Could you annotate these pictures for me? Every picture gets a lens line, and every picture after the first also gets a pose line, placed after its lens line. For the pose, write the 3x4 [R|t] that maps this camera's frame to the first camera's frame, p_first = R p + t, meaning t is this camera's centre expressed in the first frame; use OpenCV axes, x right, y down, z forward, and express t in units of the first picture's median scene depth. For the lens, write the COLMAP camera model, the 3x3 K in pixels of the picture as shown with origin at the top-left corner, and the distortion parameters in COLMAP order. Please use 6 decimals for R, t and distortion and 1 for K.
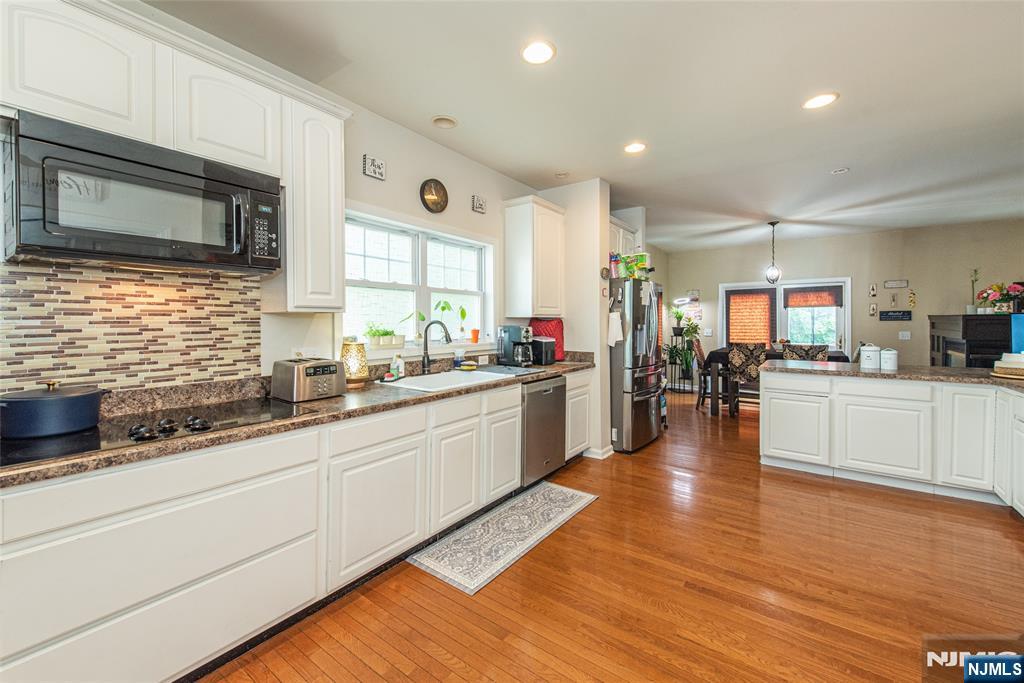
lens RADIAL K [[419.1, 0, 504.5], [0, 419.1, 324.7], [0, 0, 1]] dist [0.008584, -0.002286]
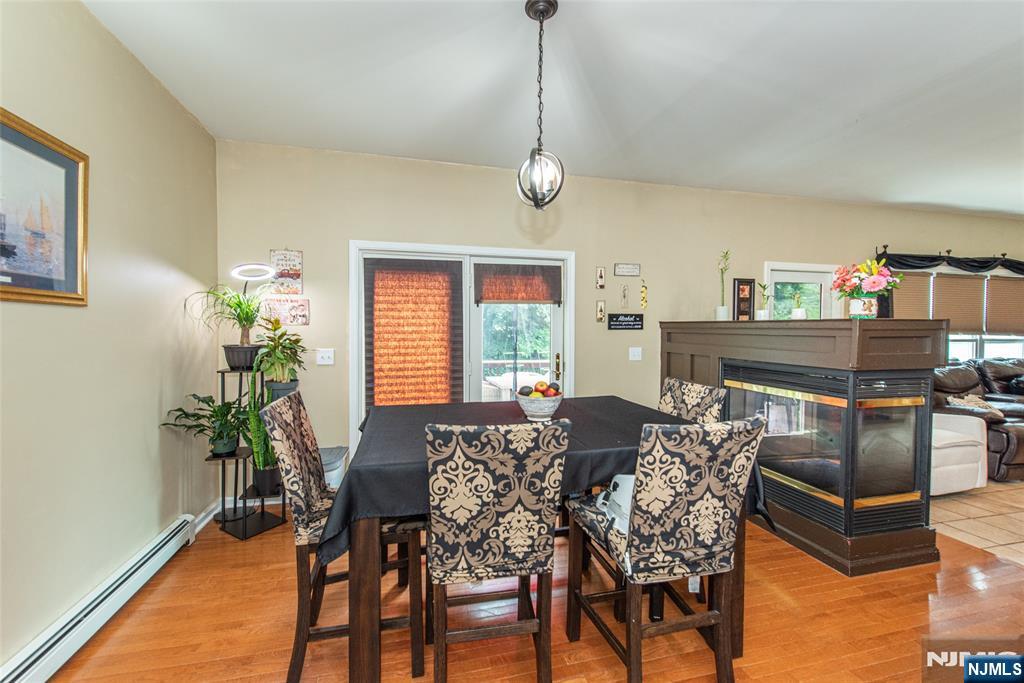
lens RADIAL K [[419.1, 0, 510.4], [0, 419.1, 341.9], [0, 0, 1]] dist [0.008584, -0.002286]
pose [[0.632324, -0.018616, 0.774480, 0.457166], [0.001485, 0.999739, 0.022818, -0.008052], [-0.774702, -0.013278, 0.632187, 0.974847]]
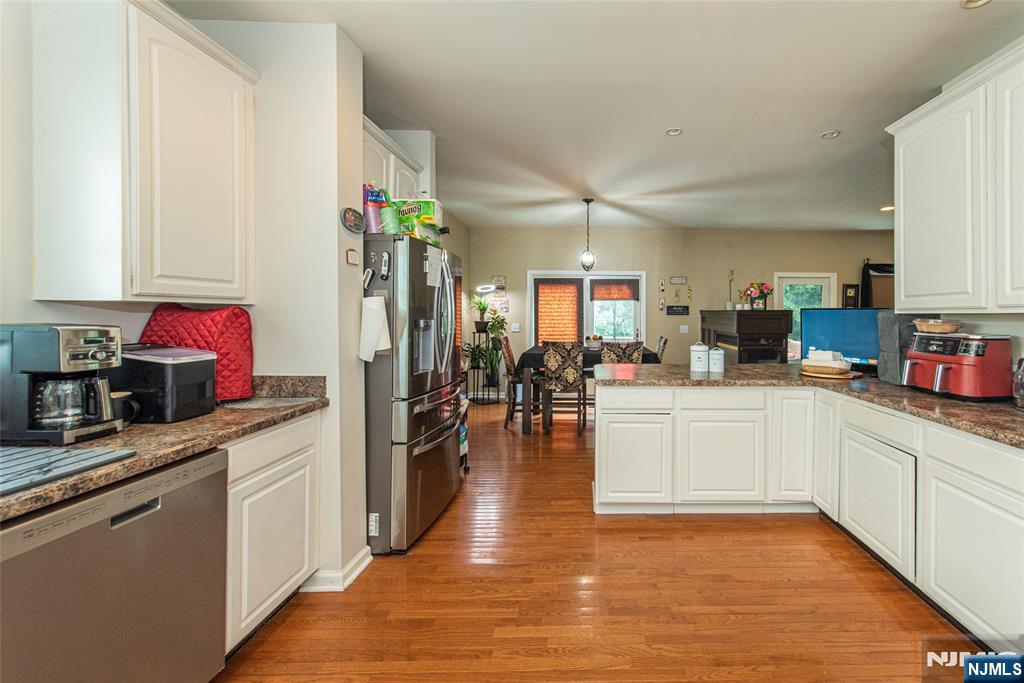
lens RADIAL K [[419.1, 0, 590.0], [0, 419.1, 322.1], [0, 0, 1]] dist [0.008584, -0.002286]
pose [[0.793255, -0.004382, 0.608874, 0.150409], [-0.003356, 0.999927, 0.011569, -0.004455], [-0.608880, -0.011220, 0.793183, 0.395858]]
